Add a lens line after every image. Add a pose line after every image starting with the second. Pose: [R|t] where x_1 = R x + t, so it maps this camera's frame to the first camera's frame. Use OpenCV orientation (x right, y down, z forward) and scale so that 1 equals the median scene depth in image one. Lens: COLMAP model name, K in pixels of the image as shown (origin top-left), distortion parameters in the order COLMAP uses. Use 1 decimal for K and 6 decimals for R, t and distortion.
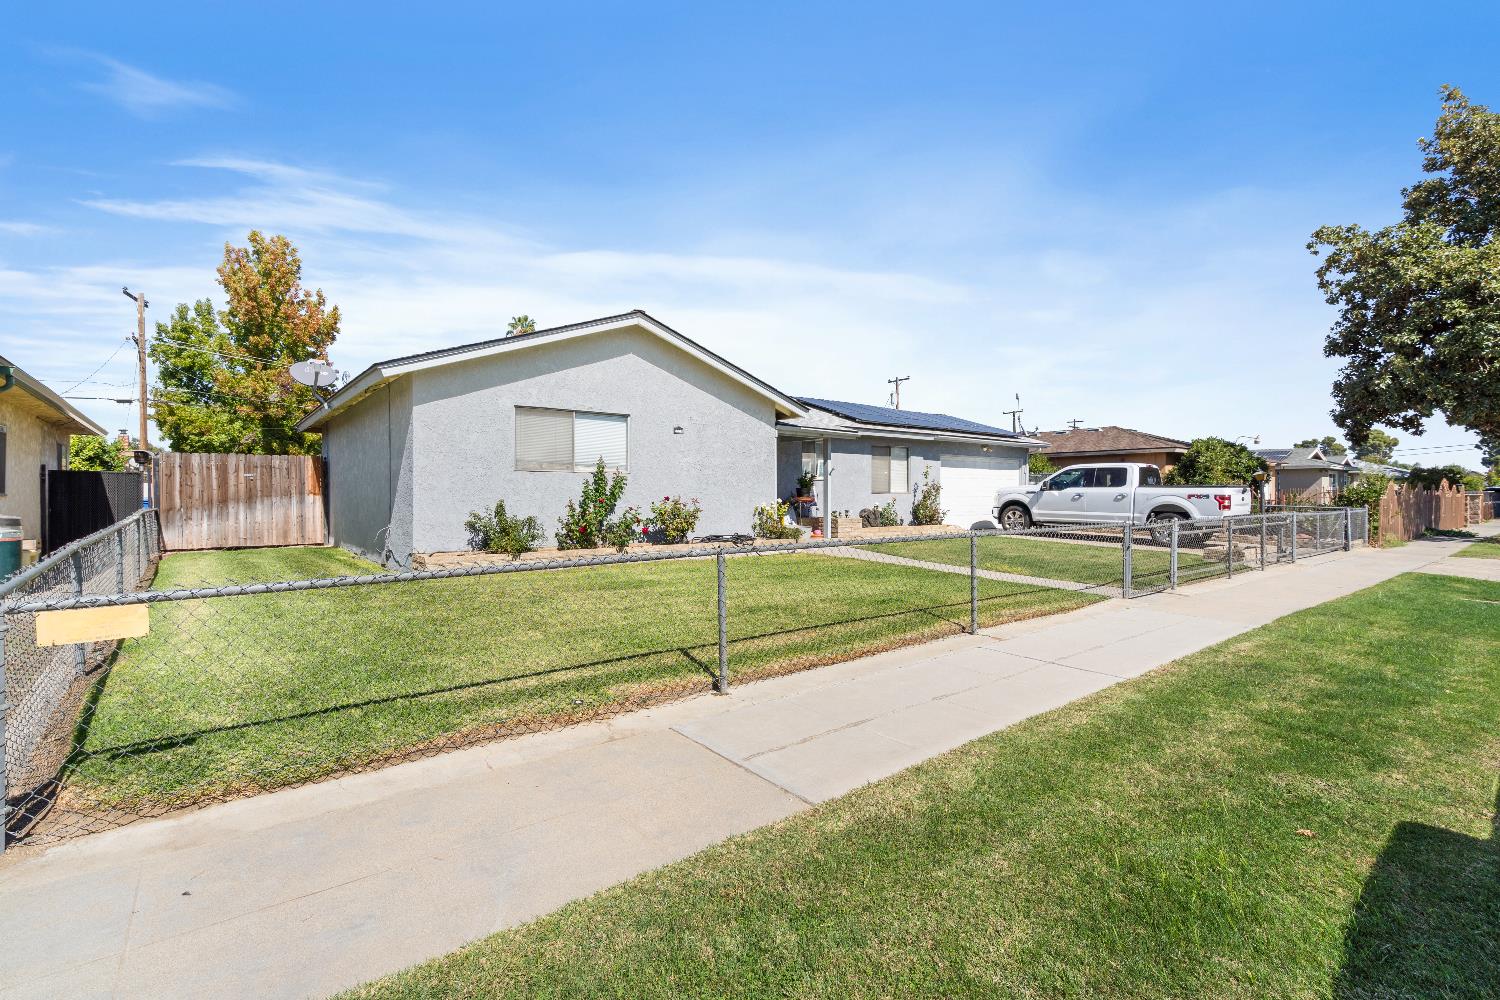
lens RADIAL K [[697.8, 0, 752.3], [0, 697.8, 497.8], [0, 0, 1]] dist [0.005946, -0.000257]
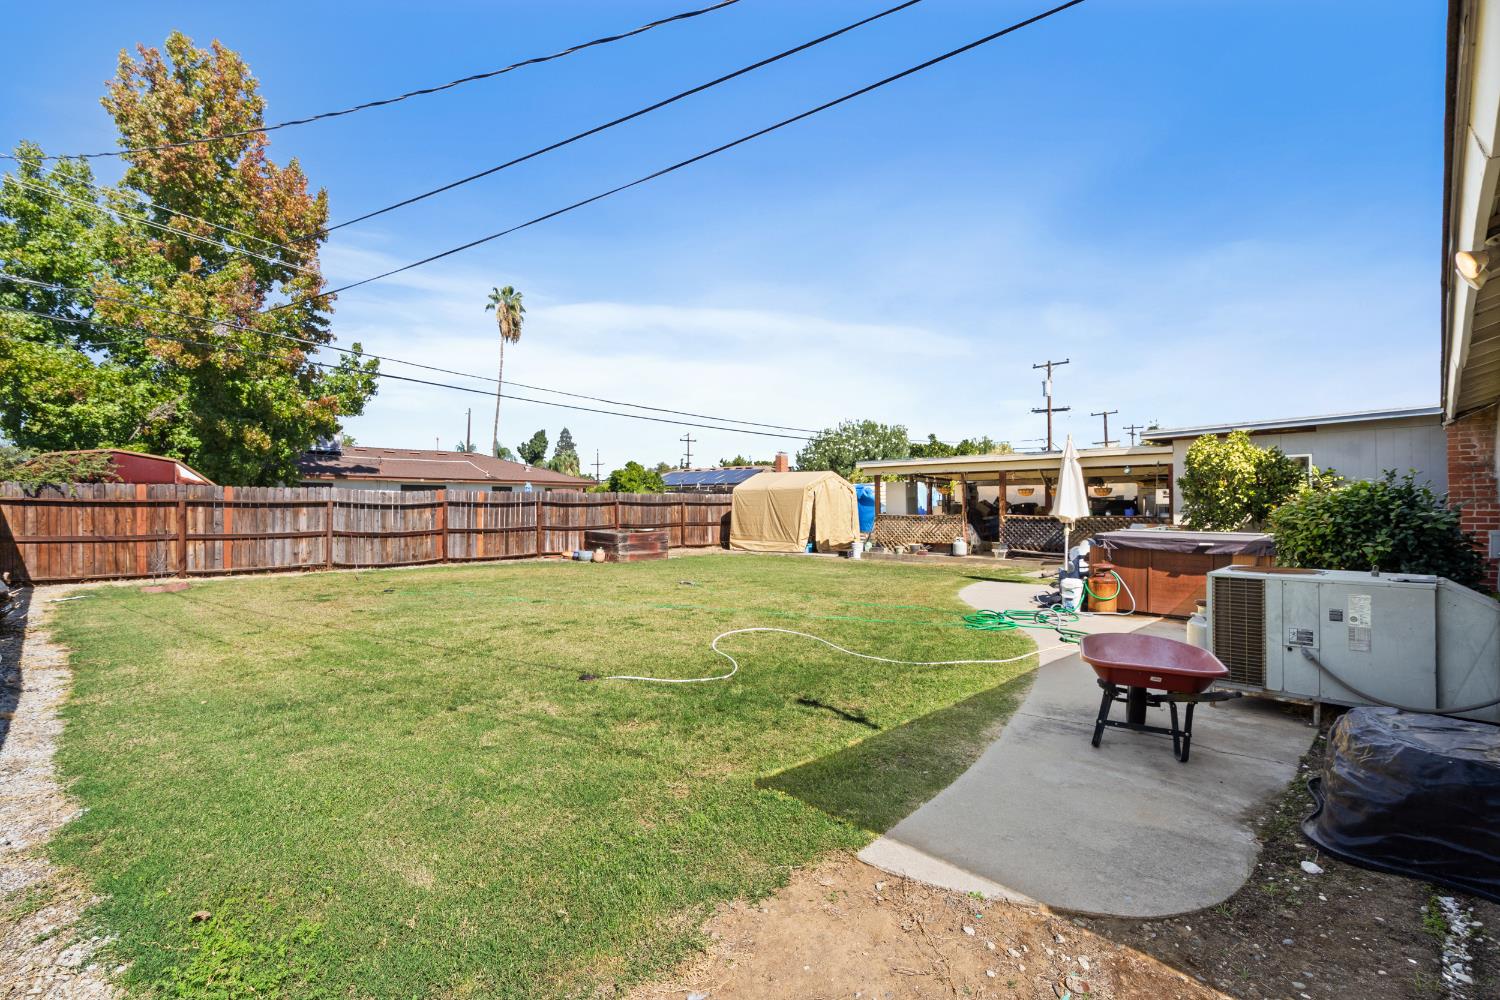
lens RADIAL K [[697.8, 0, 749.3], [0, 697.8, 498.7], [0, 0, 1]] dist [0.005946, -0.000257]
pose [[0.994308, 0.002923, 0.106507, -0.336623], [-0.001372, 0.999892, -0.014638, -0.011433], [-0.106538, 0.014409, 0.994204, 0.427324]]
